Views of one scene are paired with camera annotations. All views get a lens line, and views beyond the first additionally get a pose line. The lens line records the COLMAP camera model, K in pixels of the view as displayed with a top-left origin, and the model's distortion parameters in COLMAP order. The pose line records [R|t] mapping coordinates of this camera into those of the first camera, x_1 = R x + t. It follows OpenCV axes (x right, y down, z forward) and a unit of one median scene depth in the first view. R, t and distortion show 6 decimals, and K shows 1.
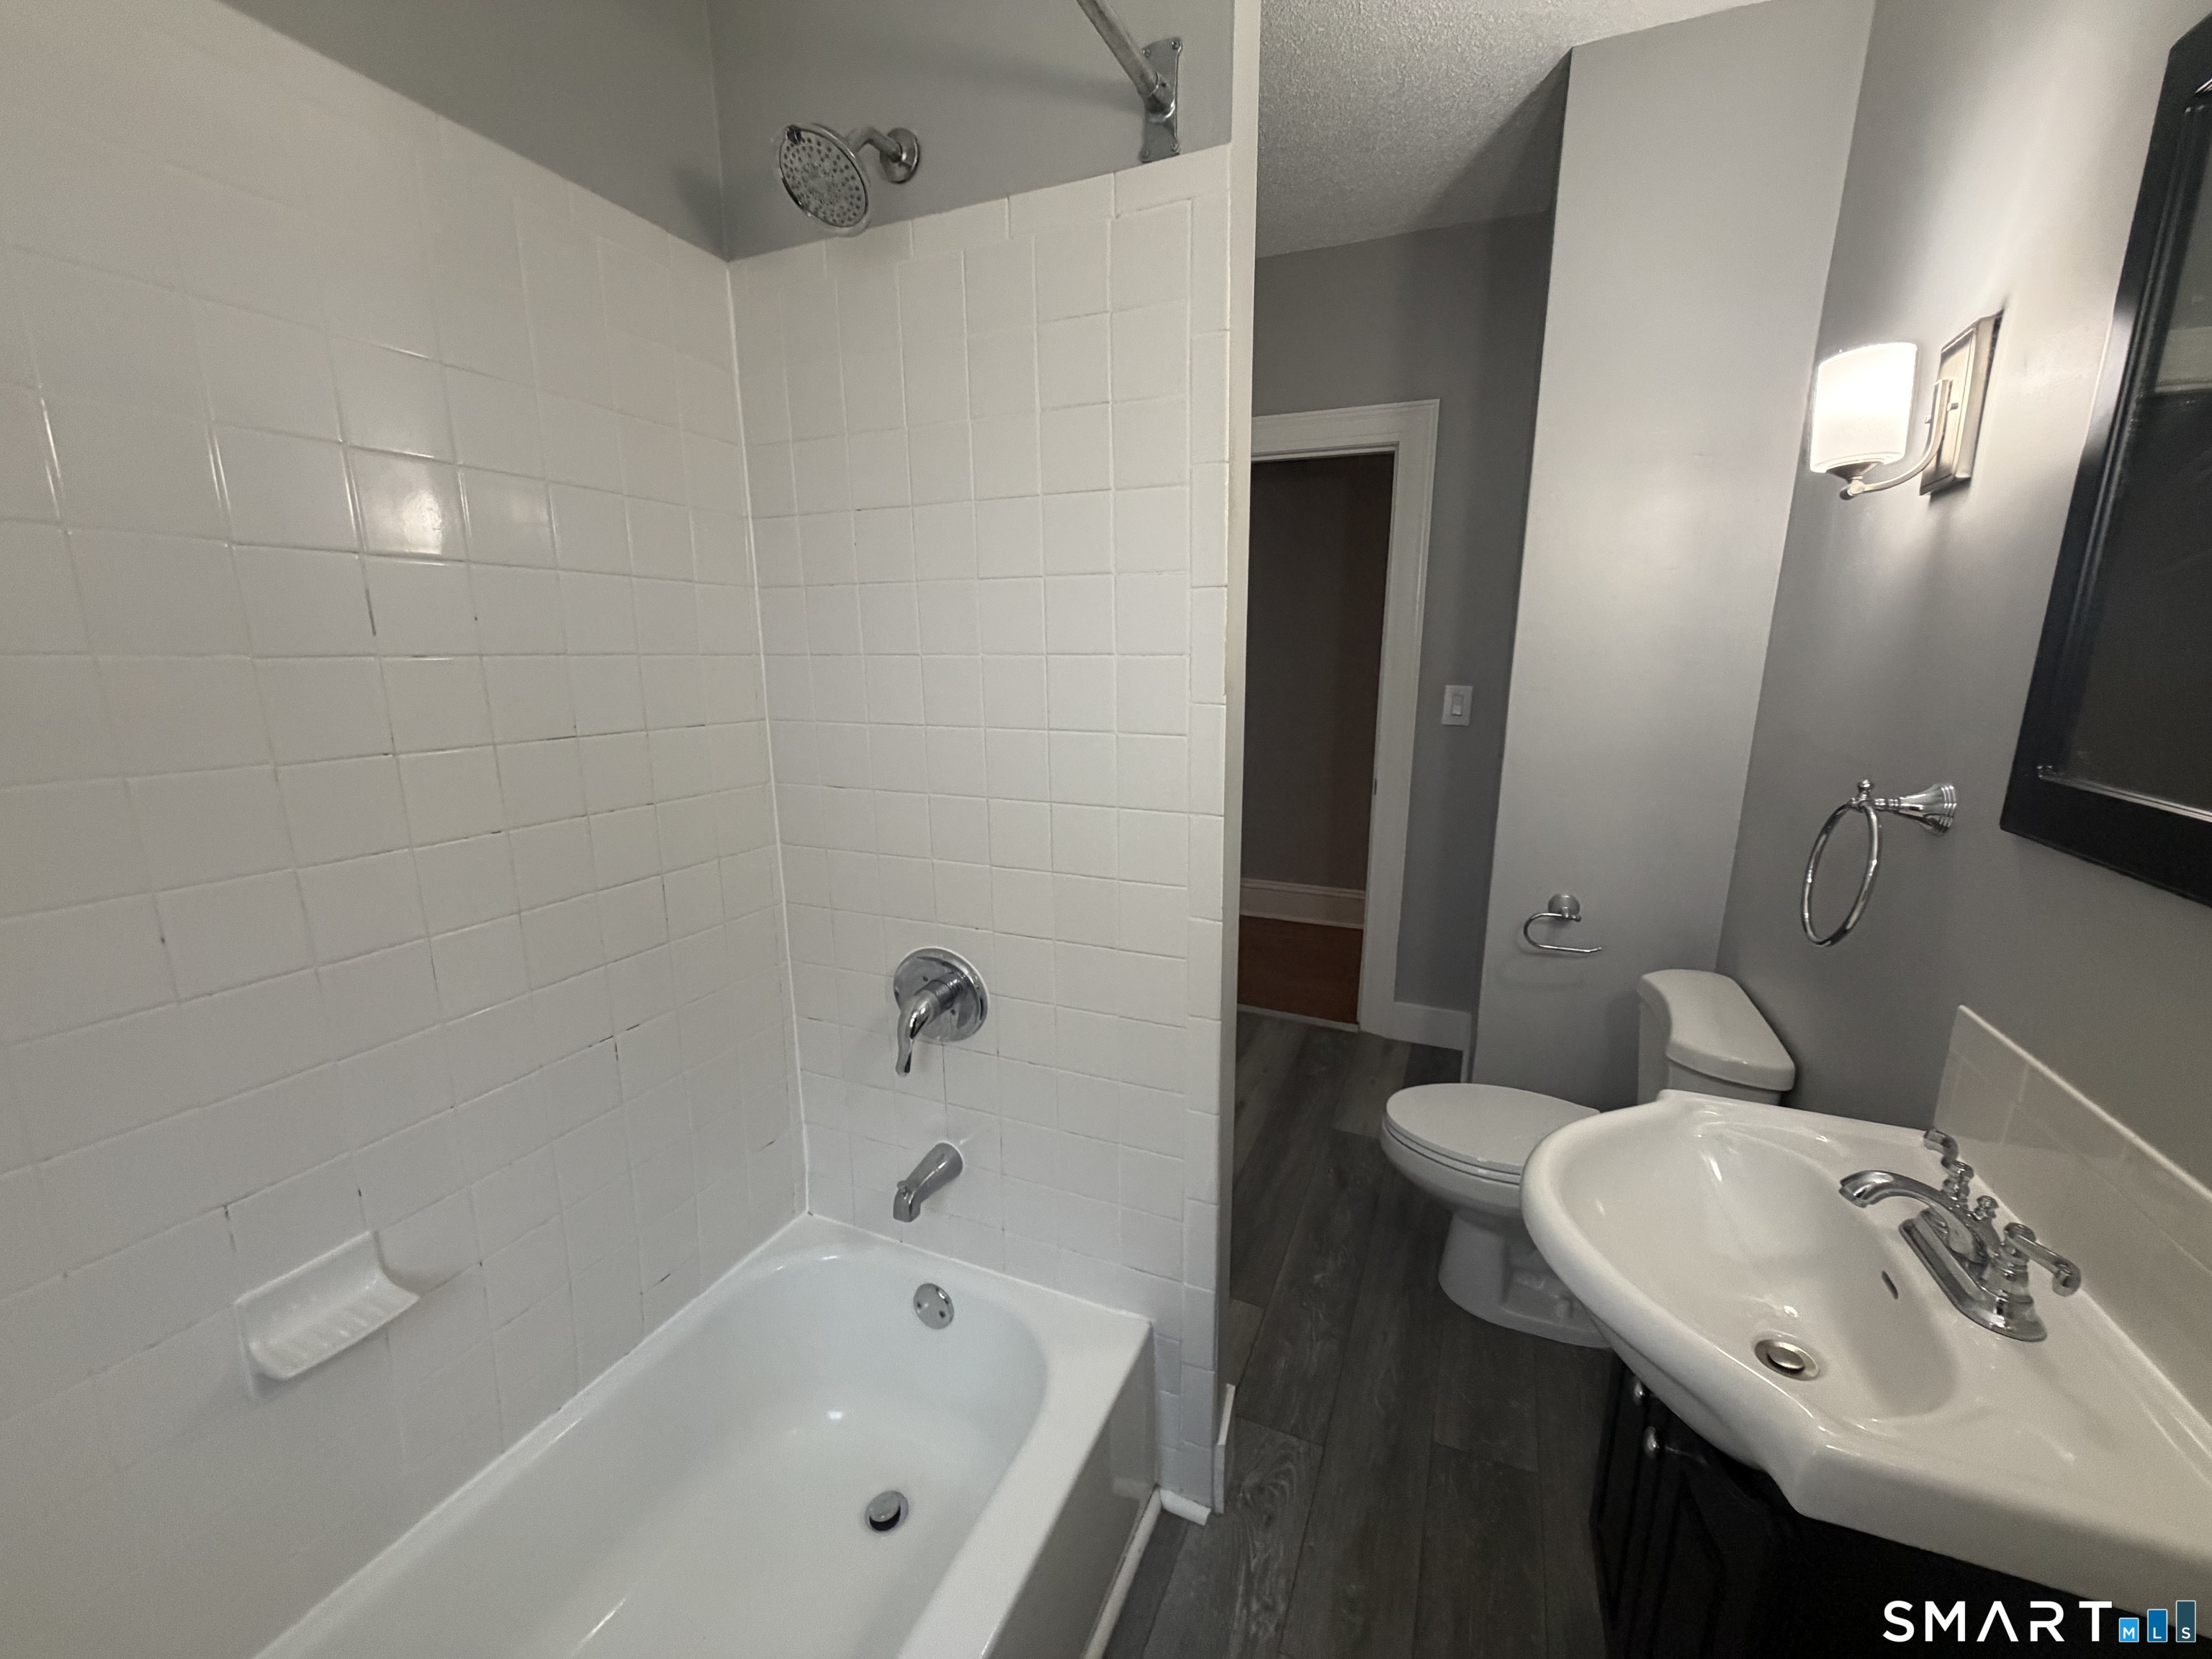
lens RADIAL K [[884.3, 0, 1120.0], [0, 884.3, 830.9], [0, 0, 1]] dist [-0.000238, -0.000002]
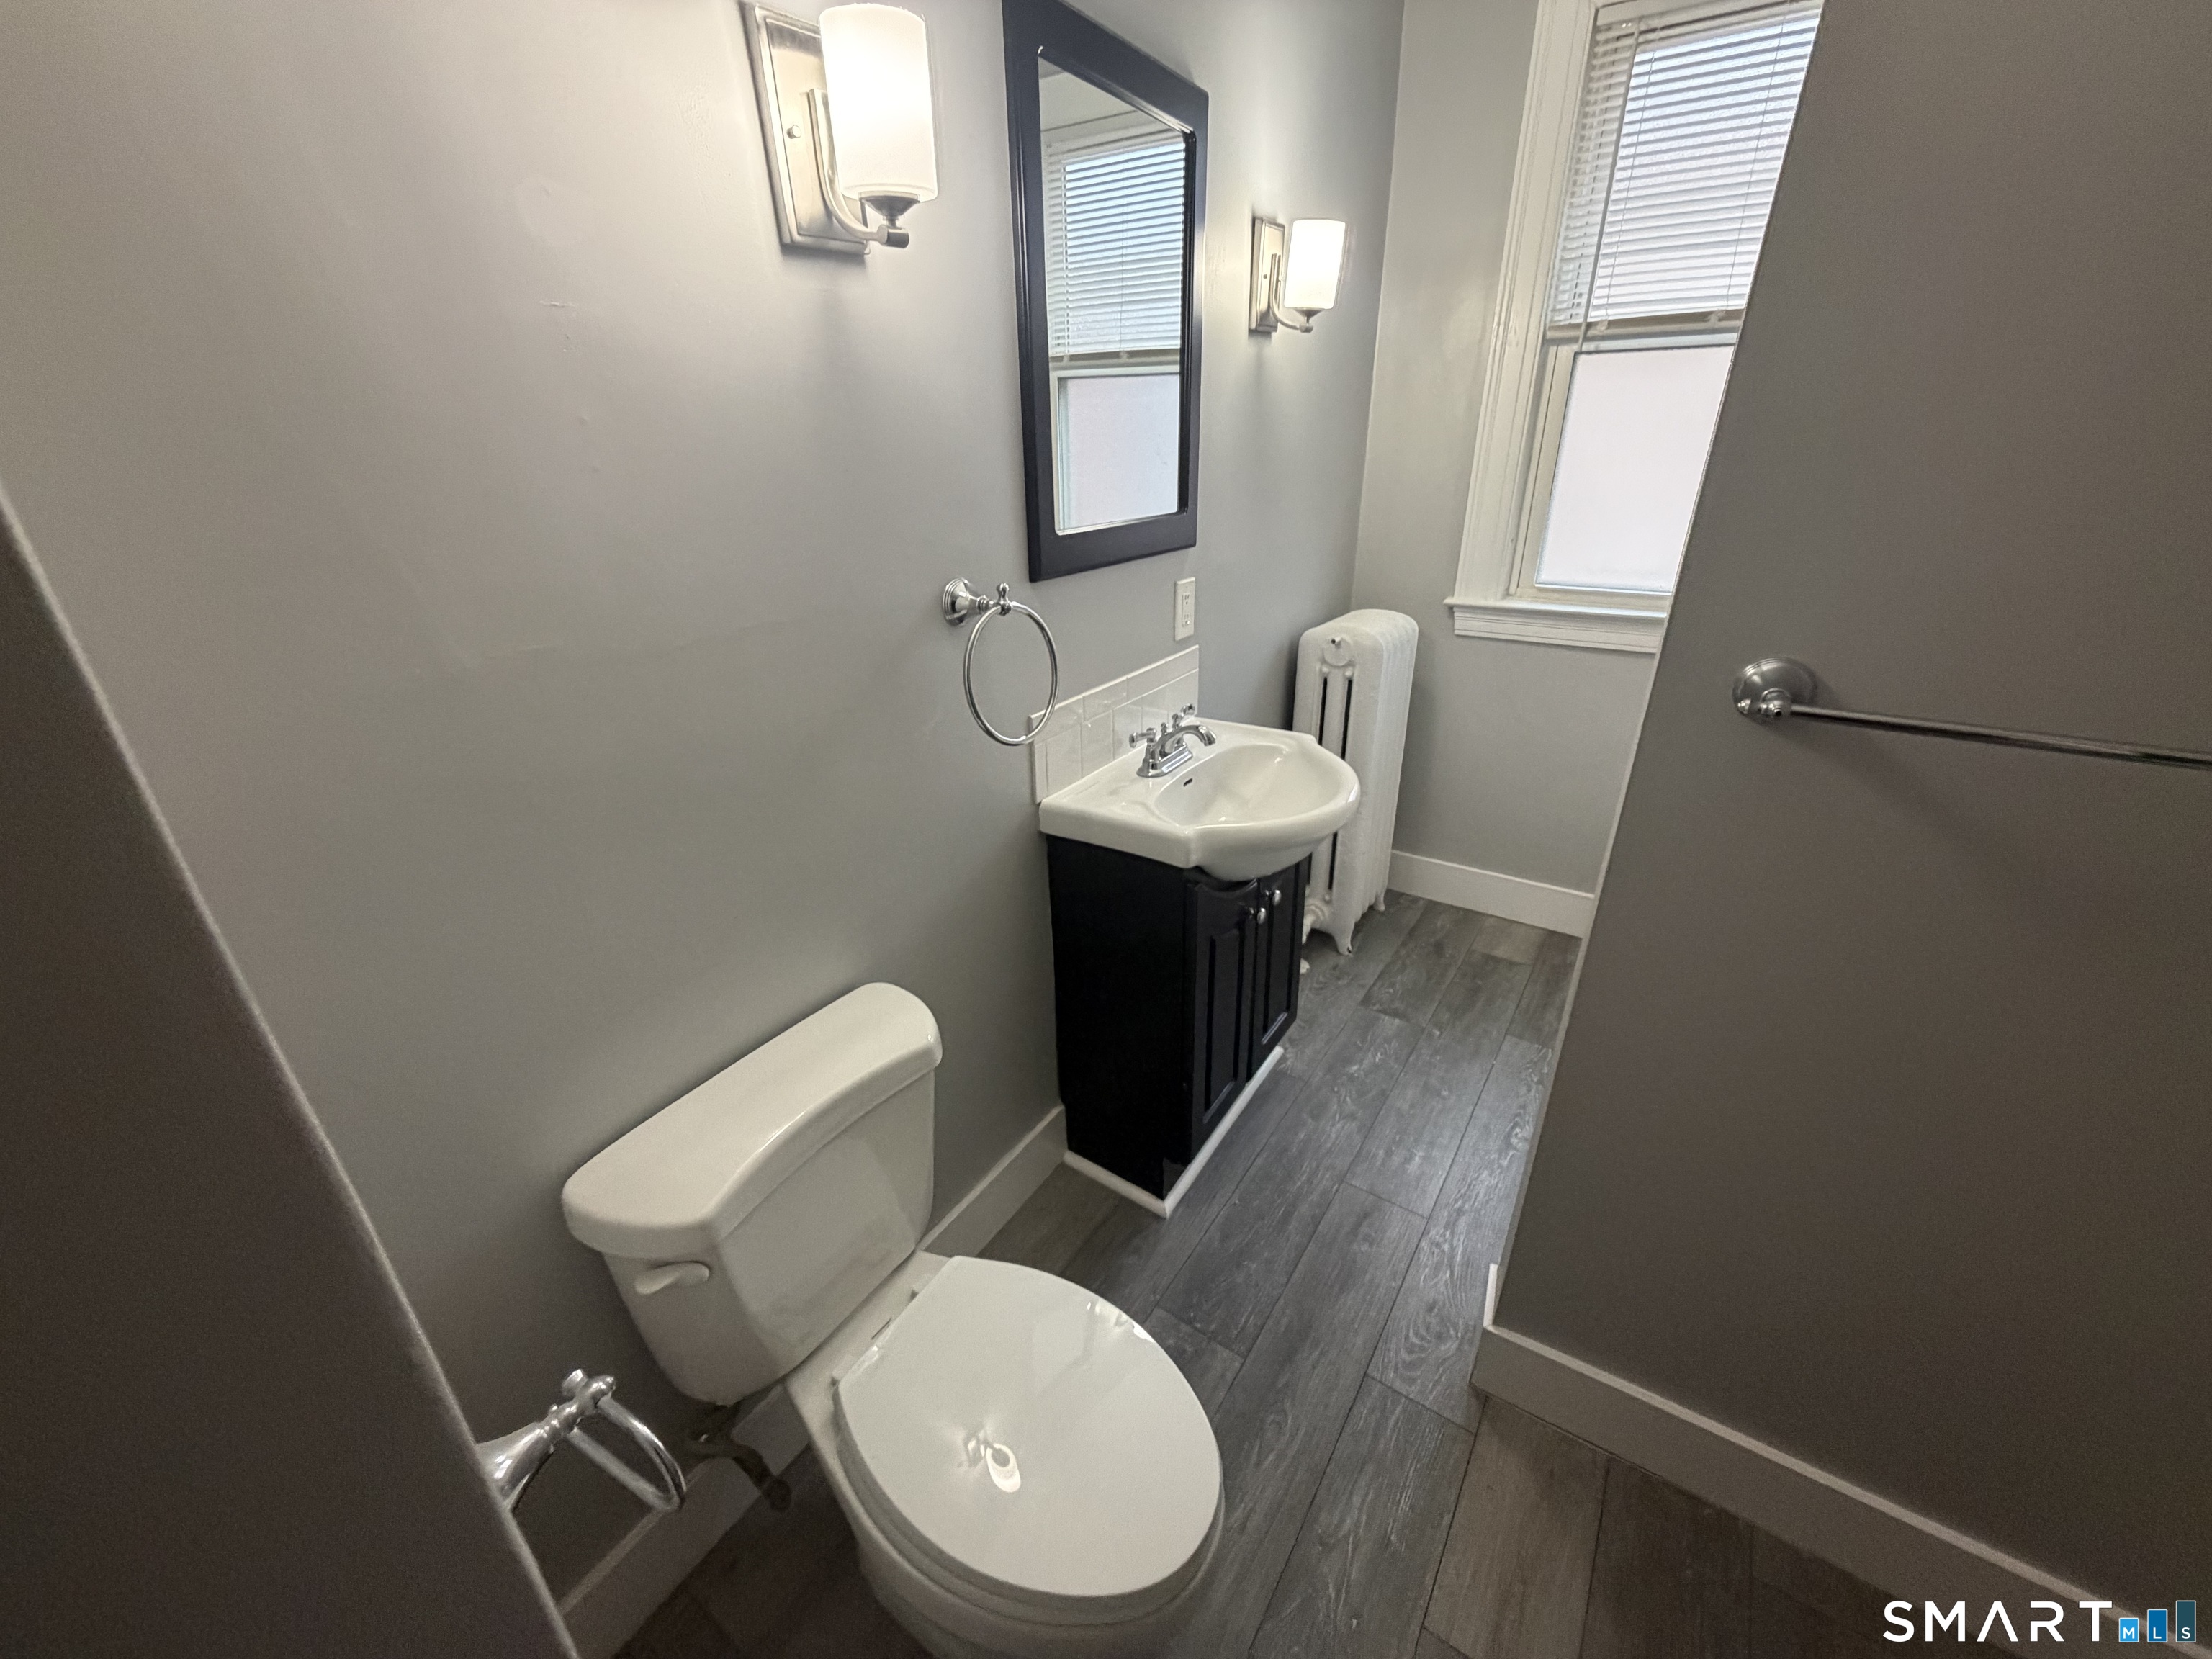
lens RADIAL K [[884.3, 0, 1120.0], [0, 884.3, 830.9], [0, 0, 1]] dist [-0.000238, -0.000002]
pose [[-0.983202, -0.056958, 0.173409, 0.369684], [0.059174, 0.799278, 0.598041, -0.331481], [-0.172665, 0.598257, -0.782481, 1.487853]]
